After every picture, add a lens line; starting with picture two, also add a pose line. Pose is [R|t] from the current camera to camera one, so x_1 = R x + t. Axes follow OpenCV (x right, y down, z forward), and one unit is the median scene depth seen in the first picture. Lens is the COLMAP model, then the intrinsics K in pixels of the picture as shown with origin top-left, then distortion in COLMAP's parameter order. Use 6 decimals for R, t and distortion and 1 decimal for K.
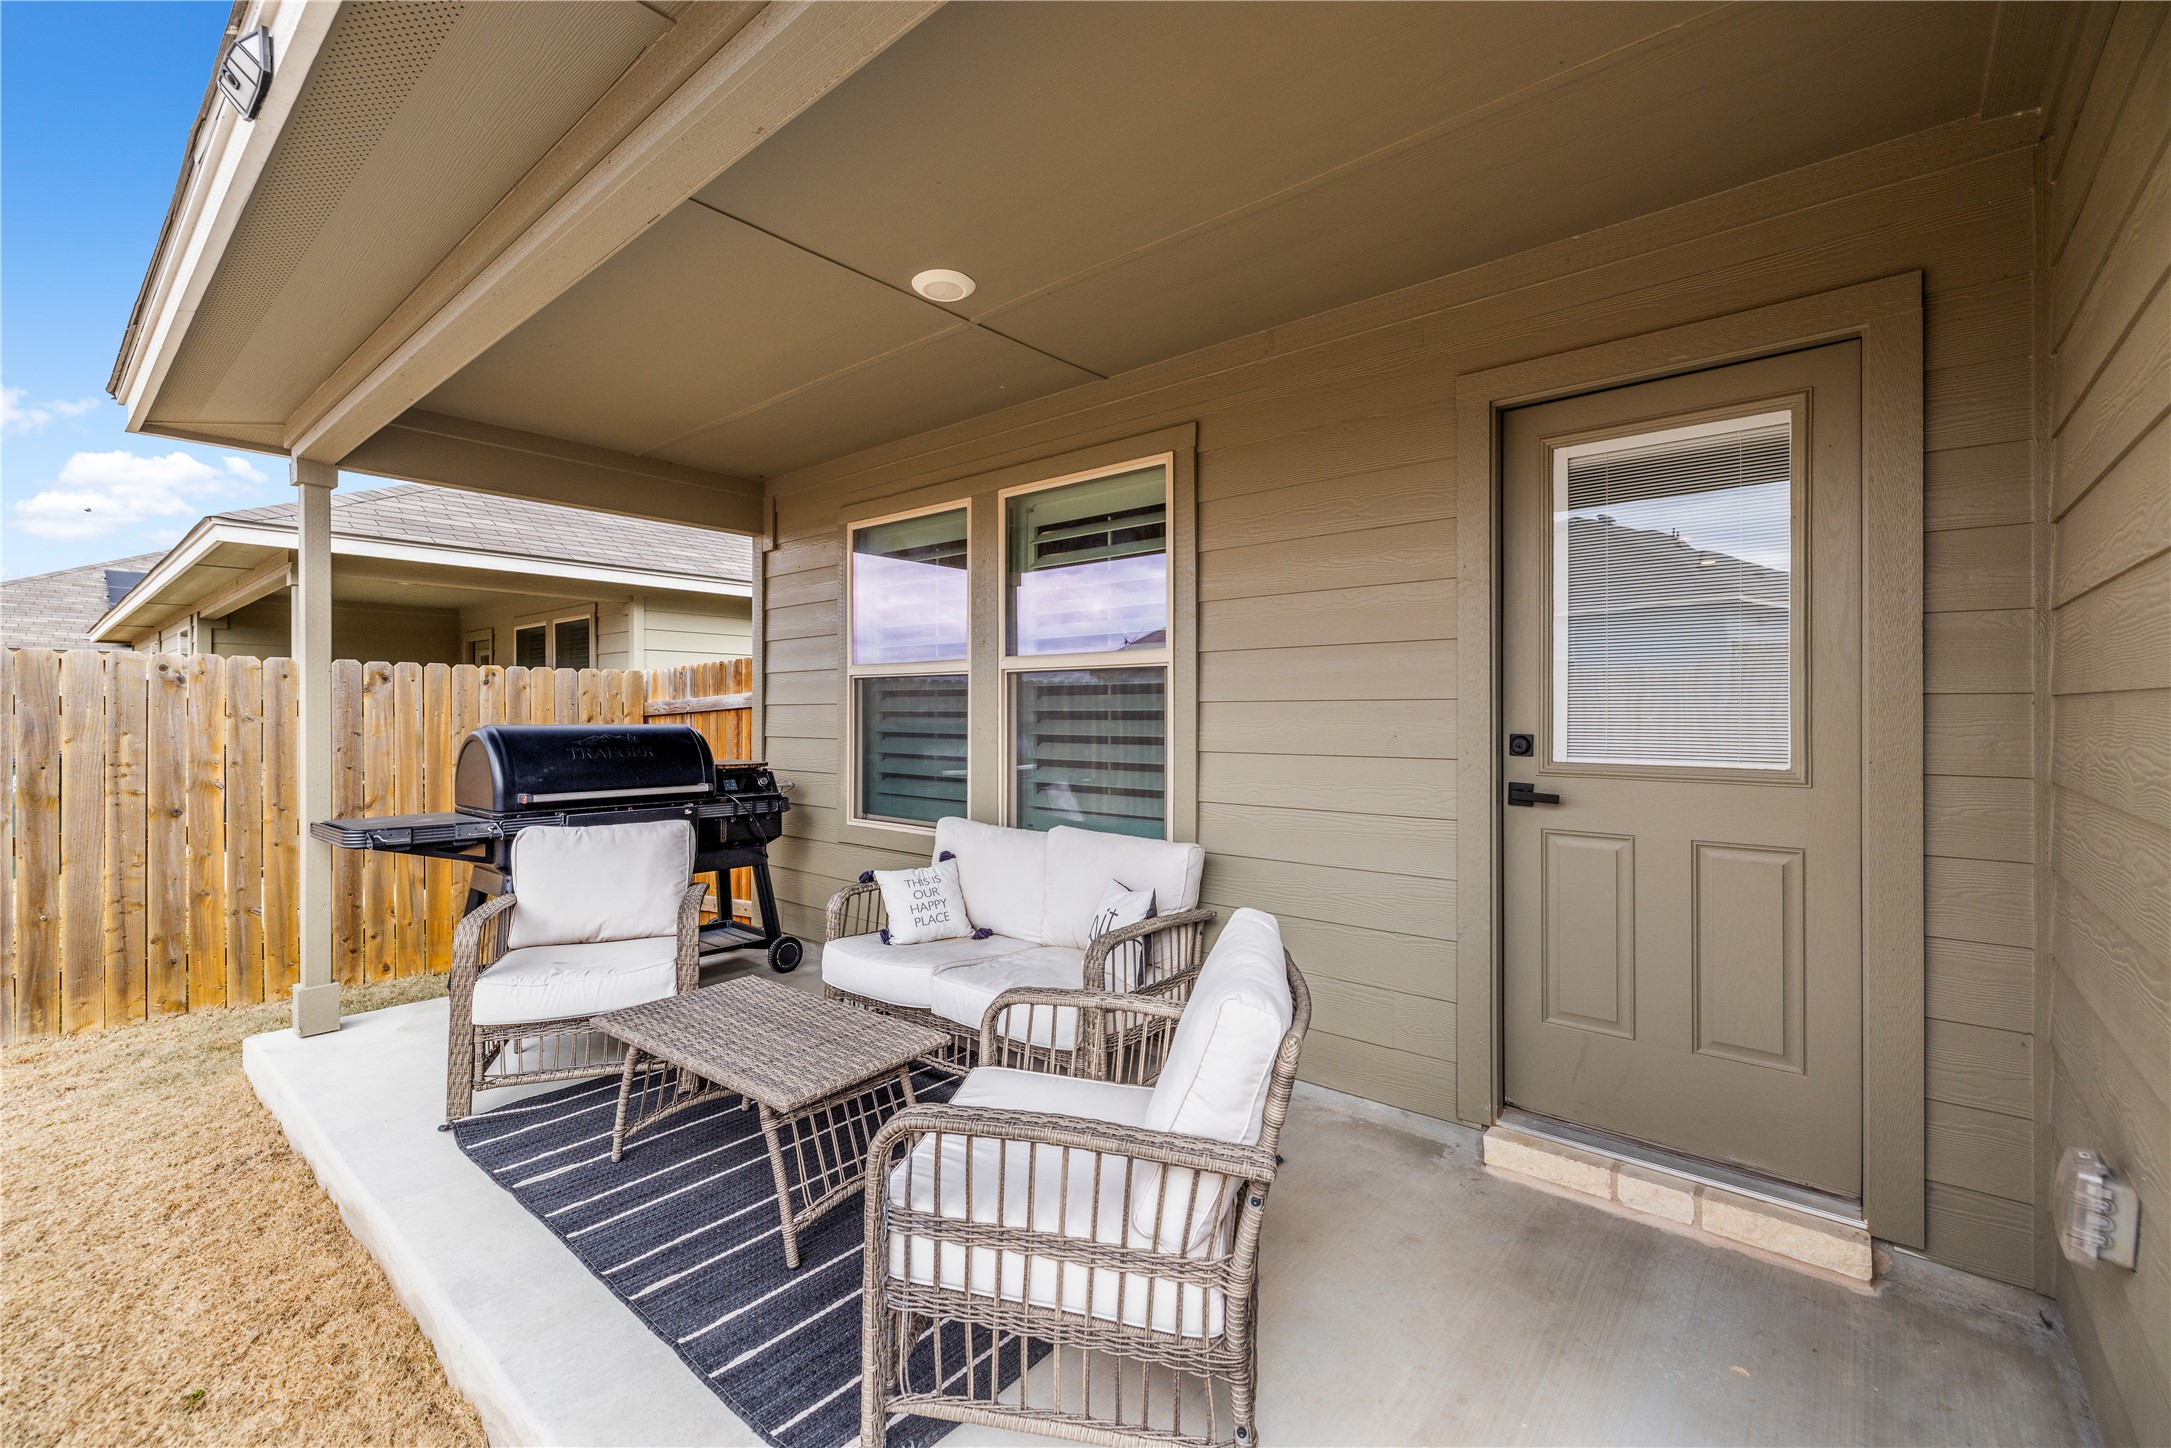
lens RADIAL K [[910.0, 0, 1070.1], [0, 910.0, 713.5], [0, 0, 1]] dist [0.001061, 0.000072]
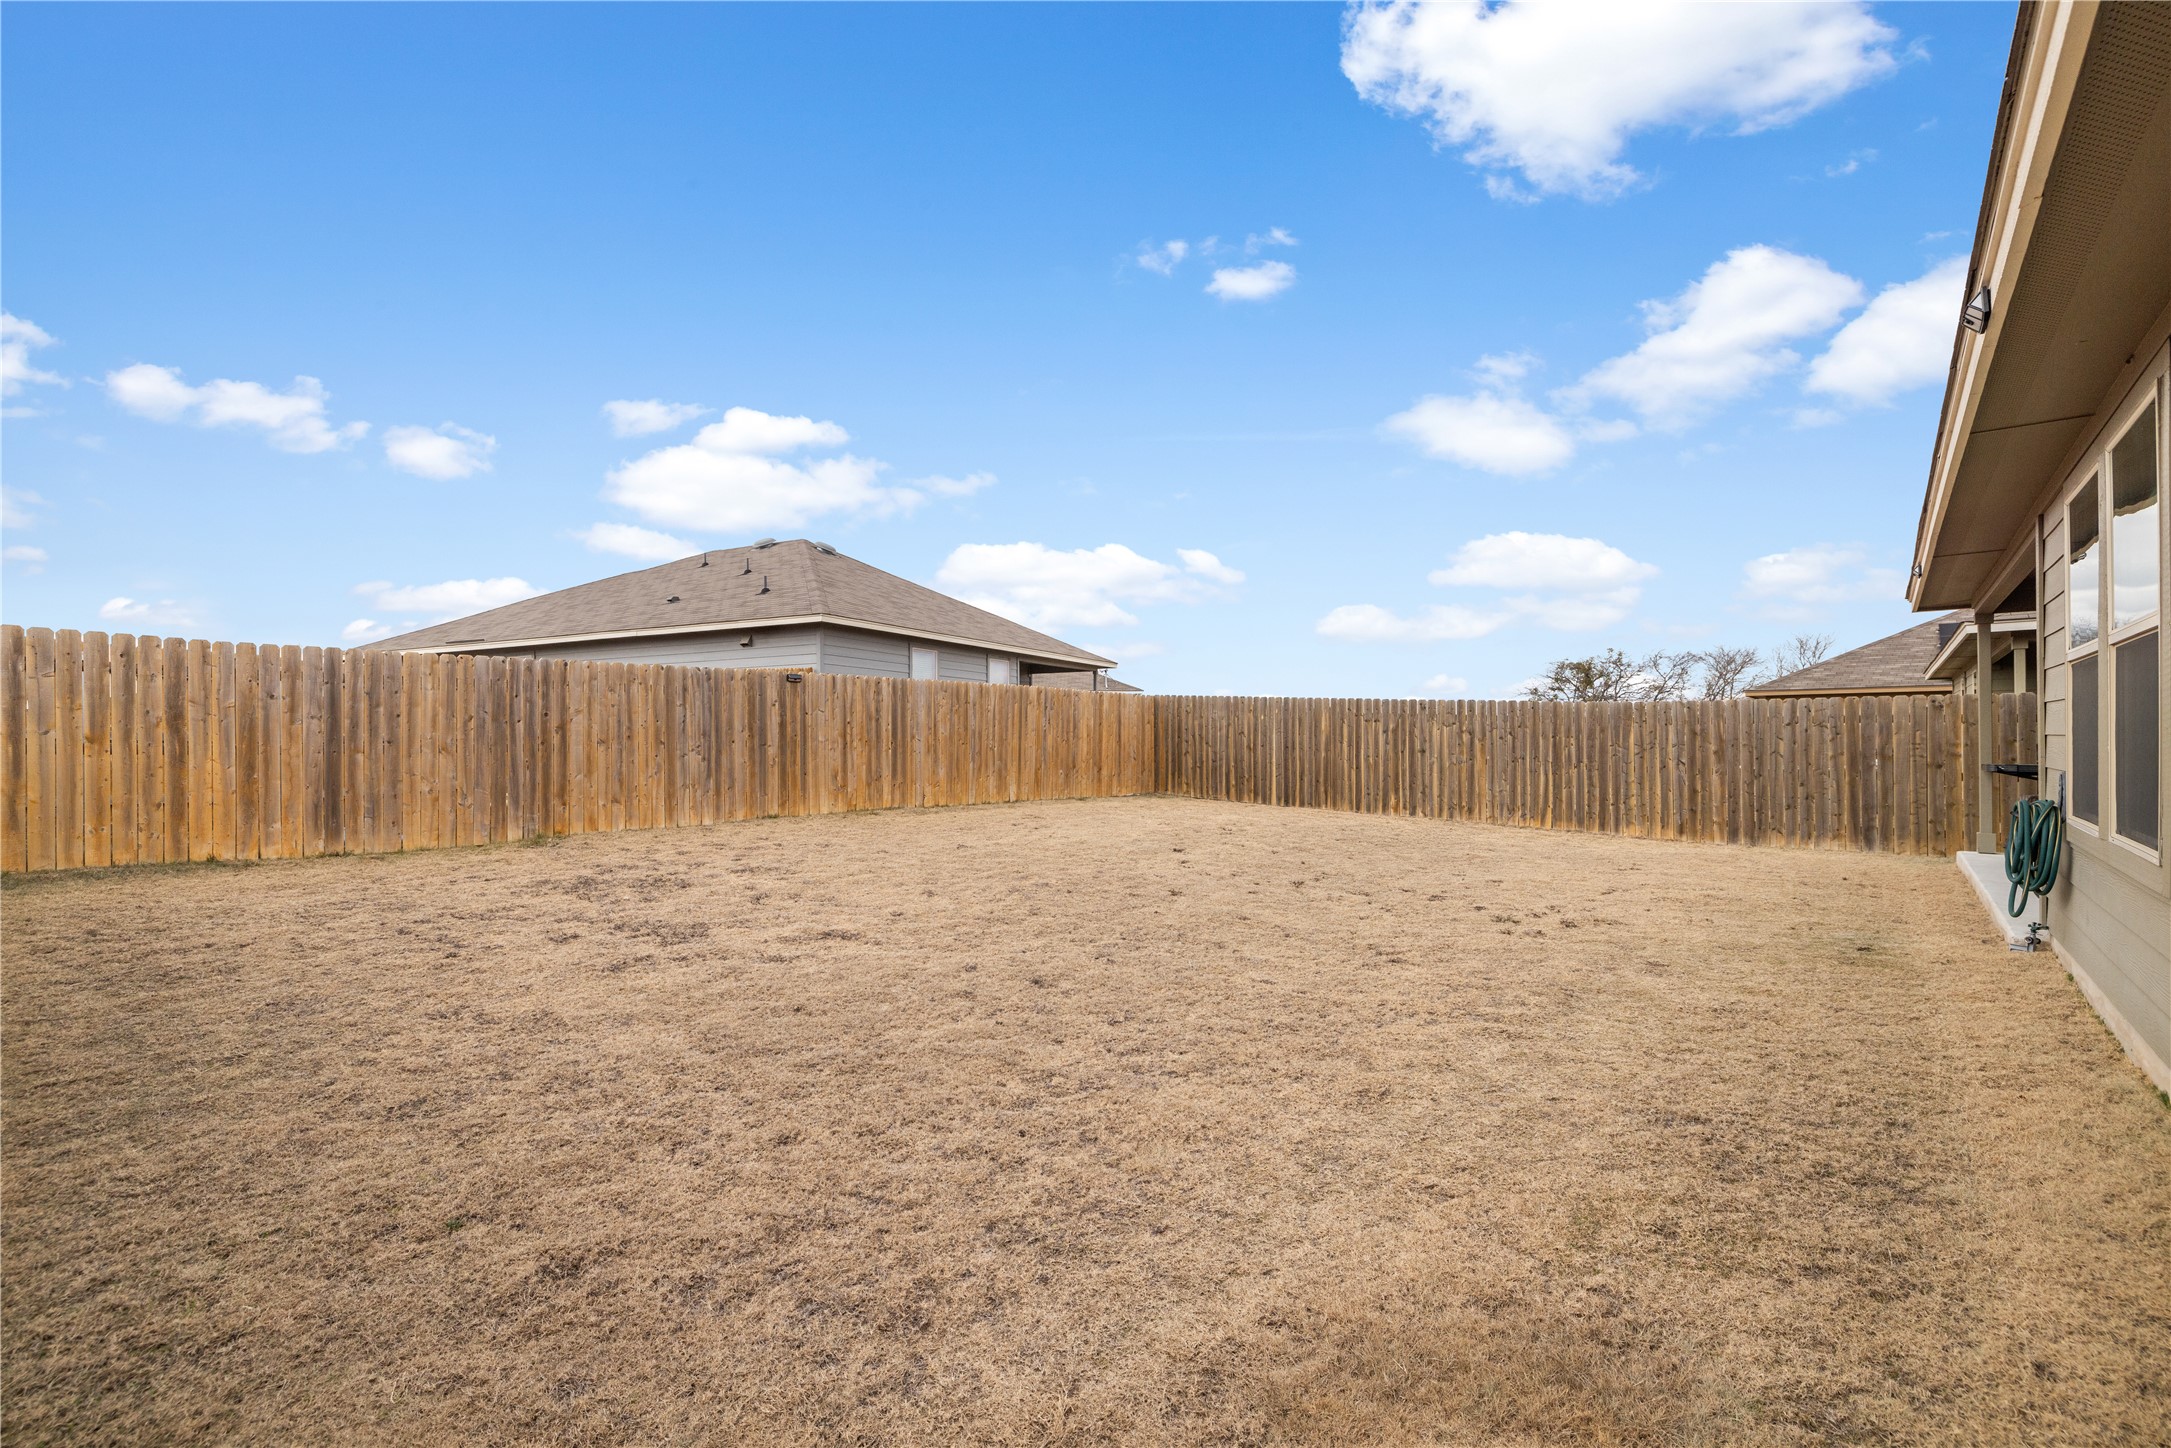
lens RADIAL K [[910.0, 0, 1089.6], [0, 910.0, 725.4], [0, 0, 1]] dist [0.001061, 0.000072]
pose [[-0.011521, -0.007016, -0.999909, 1.303695], [0.010684, 0.999917, -0.007139, 0.003520], [0.999877, -0.010765, -0.011445, -1.077761]]
